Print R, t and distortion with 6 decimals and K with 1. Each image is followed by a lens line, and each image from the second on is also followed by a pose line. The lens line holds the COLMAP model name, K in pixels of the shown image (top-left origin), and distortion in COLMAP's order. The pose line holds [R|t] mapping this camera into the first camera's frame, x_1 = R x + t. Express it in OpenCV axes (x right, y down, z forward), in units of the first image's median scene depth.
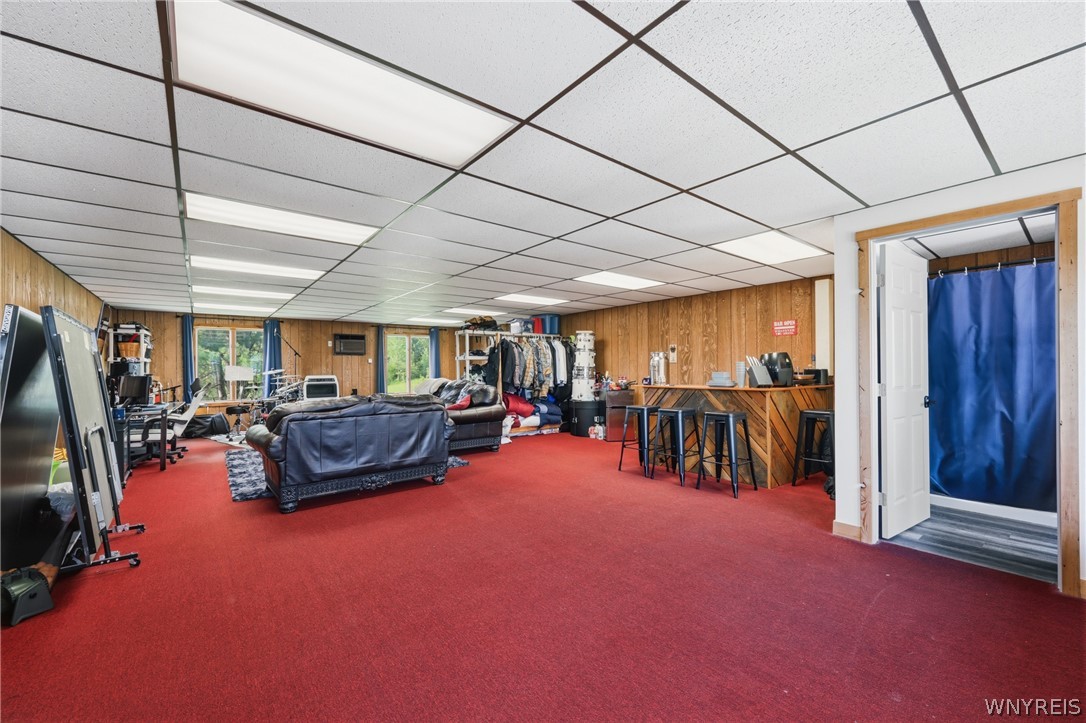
lens RADIAL K [[431.4, 0, 540.7], [0, 431.4, 367.6], [0, 0, 1]] dist [0.000516, 0.000007]
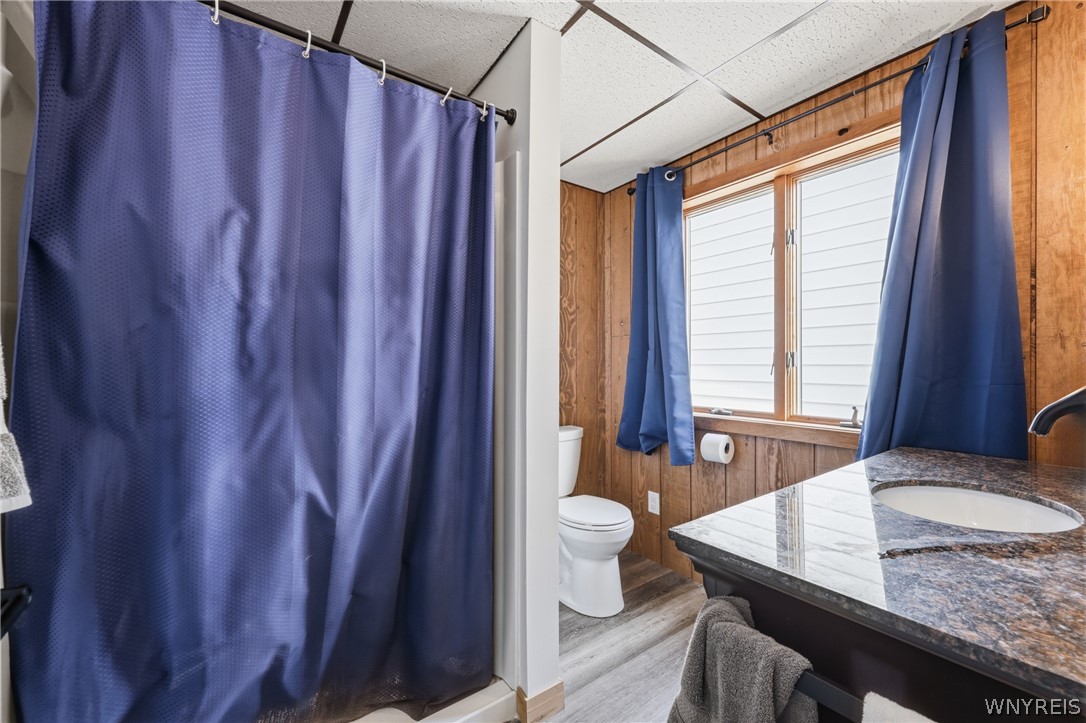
lens RADIAL K [[431.4, 0, 542.6], [0, 431.4, 364.2], [0, 0, 1]] dist [0.000516, 0.000007]
pose [[0.055818, 0.007534, 0.998413, 0.732741], [-0.002490, 0.999969, -0.007406, 0.006545], [-0.998438, -0.002073, 0.055835, 0.785456]]
